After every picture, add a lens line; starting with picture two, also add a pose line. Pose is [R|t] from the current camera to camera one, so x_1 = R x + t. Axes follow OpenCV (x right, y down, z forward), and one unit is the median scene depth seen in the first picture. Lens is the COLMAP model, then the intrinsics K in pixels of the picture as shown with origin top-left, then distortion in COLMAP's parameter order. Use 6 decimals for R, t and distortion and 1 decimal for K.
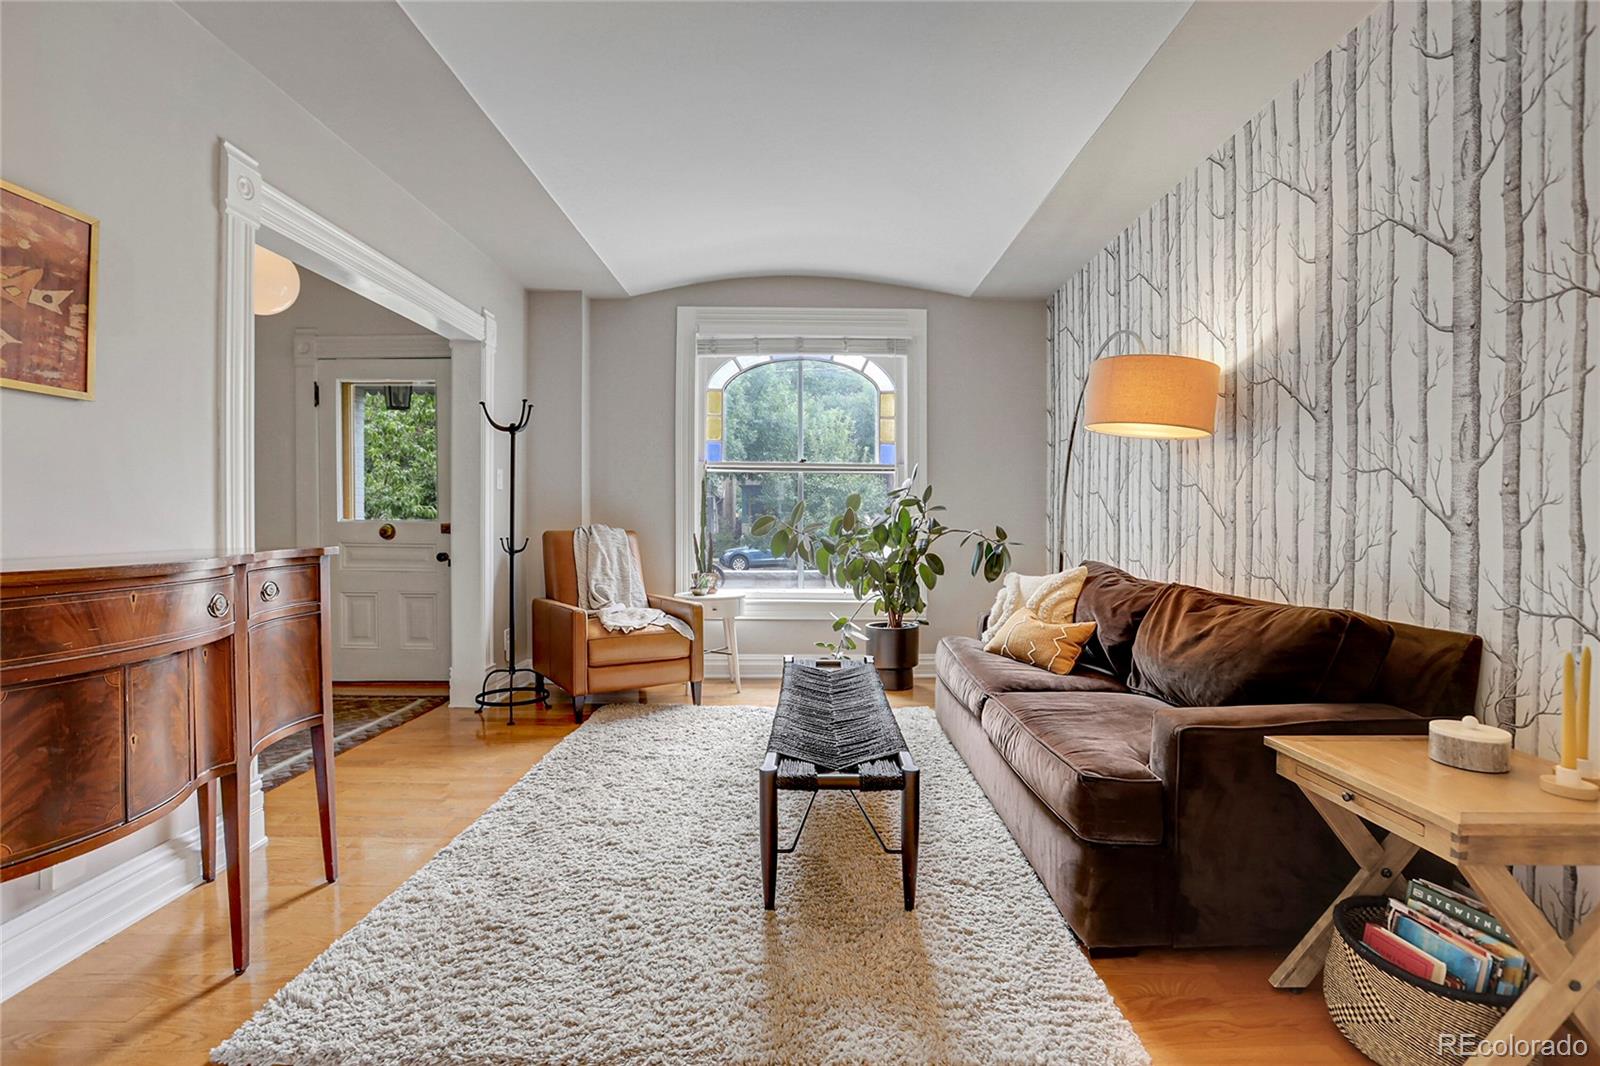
lens RADIAL K [[720.1, 0, 803.9], [0, 720.1, 536.9], [0, 0, 1]] dist [-0.040908, 0.009296]
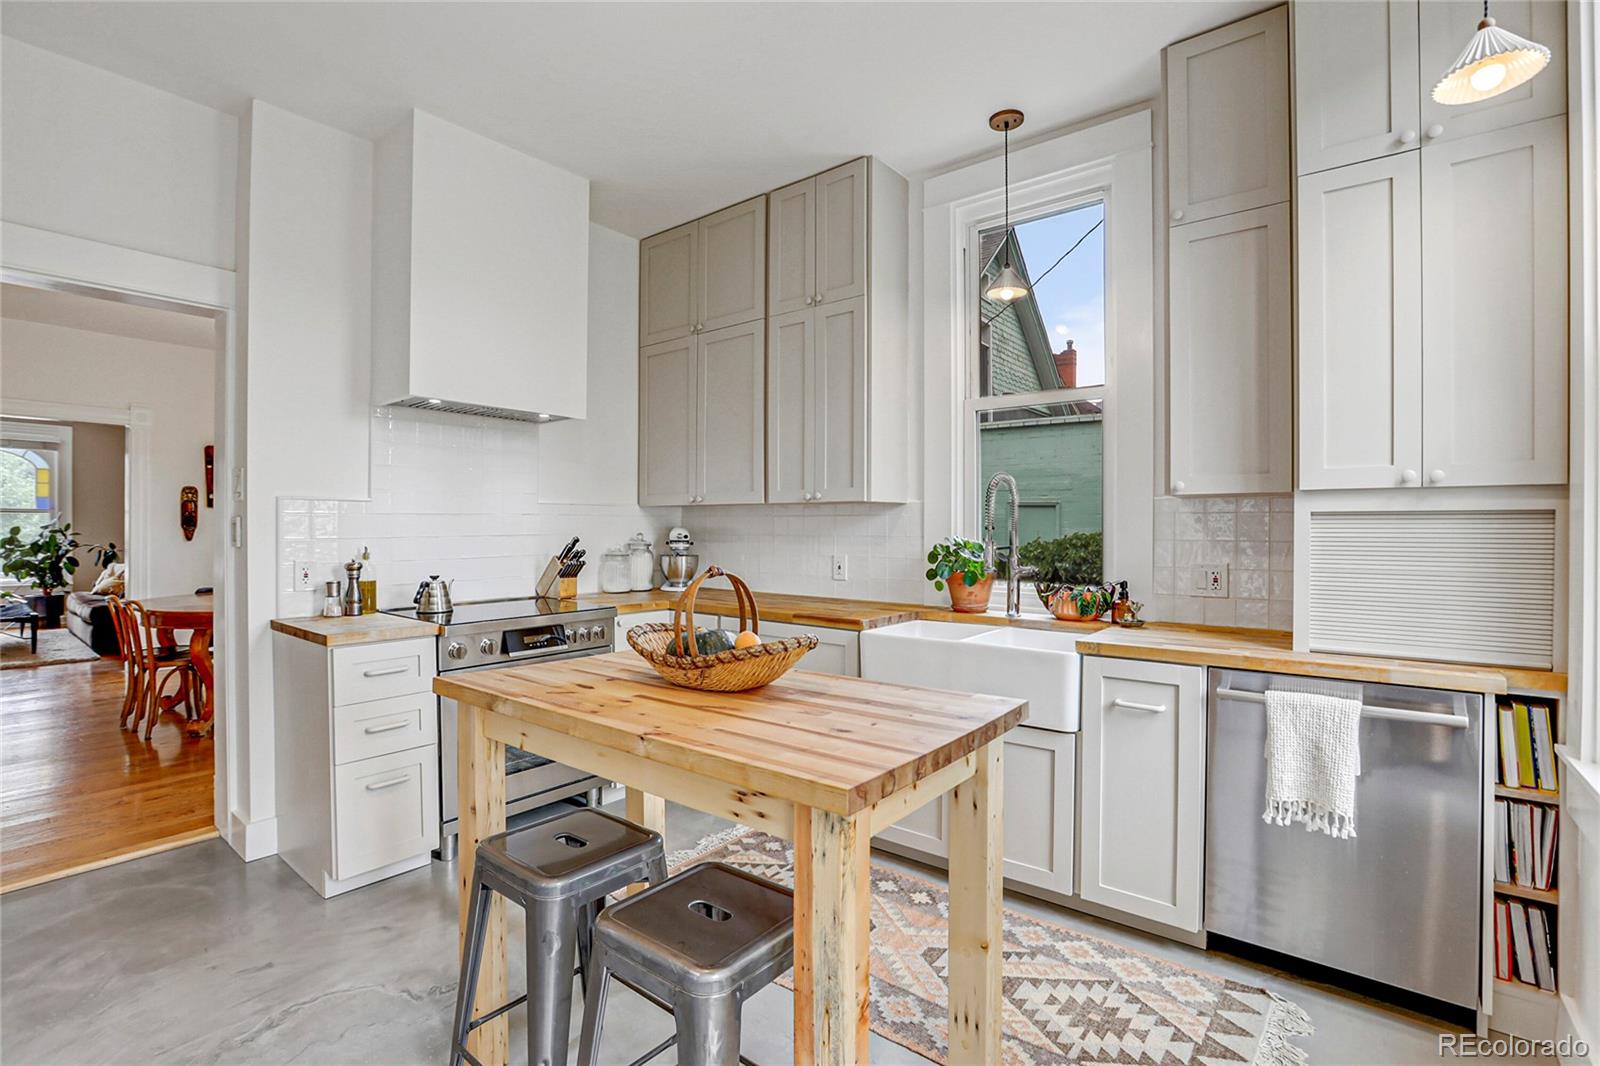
lens RADIAL K [[758.3, 0, 823.8], [0, 758.3, 526.9], [0, 0, 1]] dist [-0.026650, 0.003617]
pose [[0.623418, 0.006226, 0.781864, -0.125852], [0.015993, 0.999658, -0.020713, 0.015846], [-0.781725, 0.025417, 0.623105, -1.894890]]
